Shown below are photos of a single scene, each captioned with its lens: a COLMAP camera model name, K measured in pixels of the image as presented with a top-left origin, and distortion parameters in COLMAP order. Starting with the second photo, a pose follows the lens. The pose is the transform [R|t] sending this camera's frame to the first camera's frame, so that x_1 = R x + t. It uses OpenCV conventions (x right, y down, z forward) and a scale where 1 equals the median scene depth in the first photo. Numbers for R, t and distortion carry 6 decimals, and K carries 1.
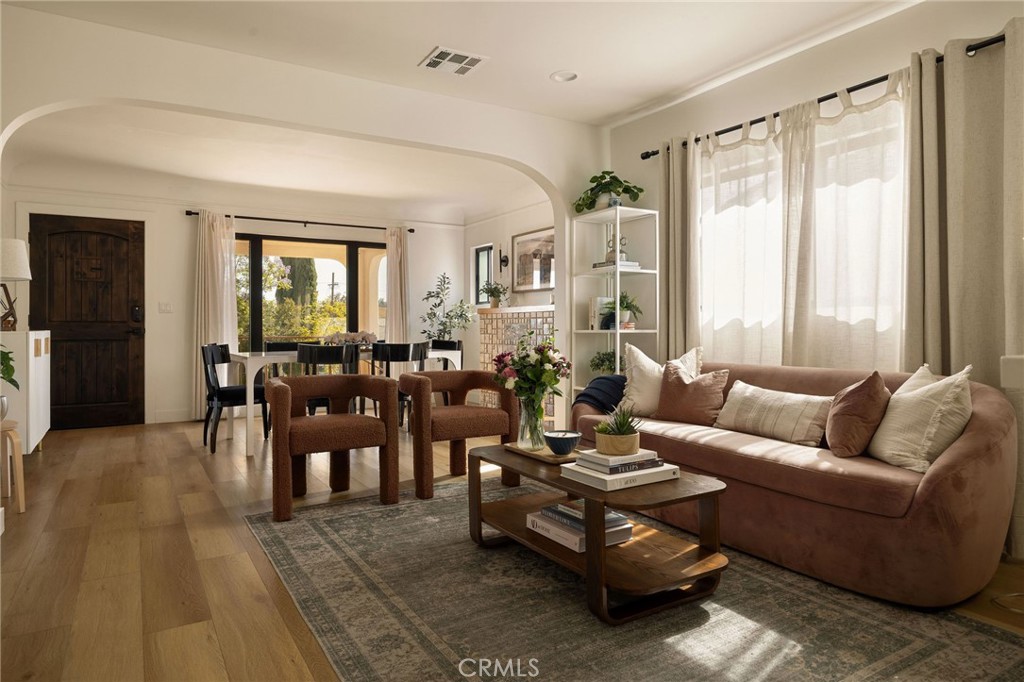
lens RADIAL K [[663.1, 0, 509.2], [0, 663.1, 330.5], [0, 0, 1]] dist [0.002965, 0.003001]
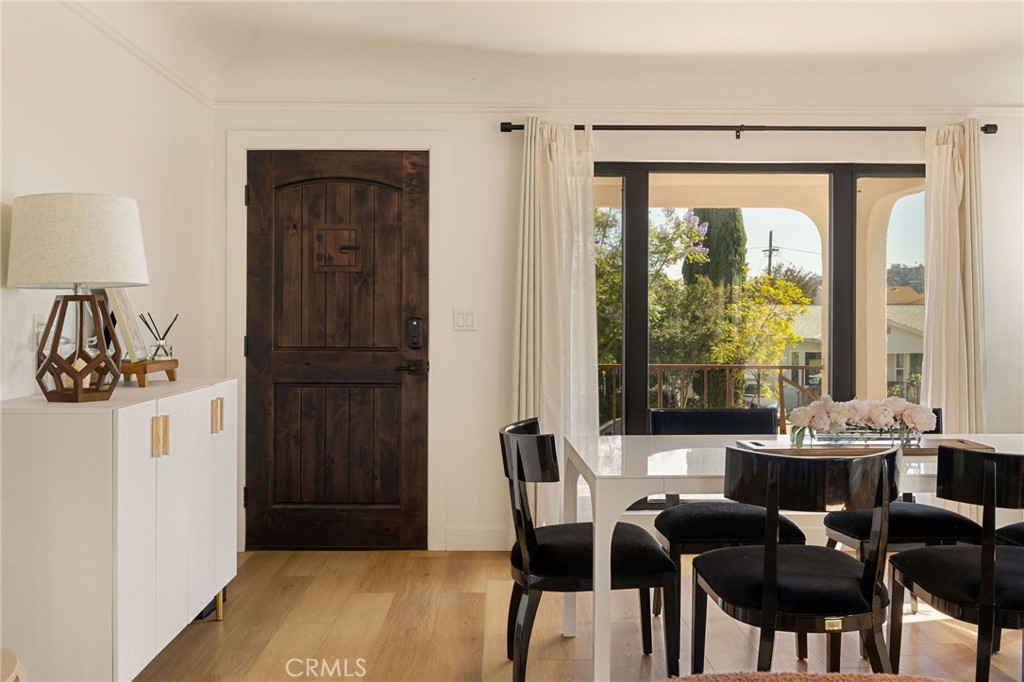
lens RADIAL K [[1049.7, 0, 514.6], [0, 1049.7, 332.5], [0, 0, 1]] dist [-0.001953, 0.000000]
pose [[0.878311, 0.008062, -0.478022, -0.109149], [-0.003596, 0.999941, 0.010257, -0.034572], [0.478077, -0.007290, 0.878288, 0.330648]]
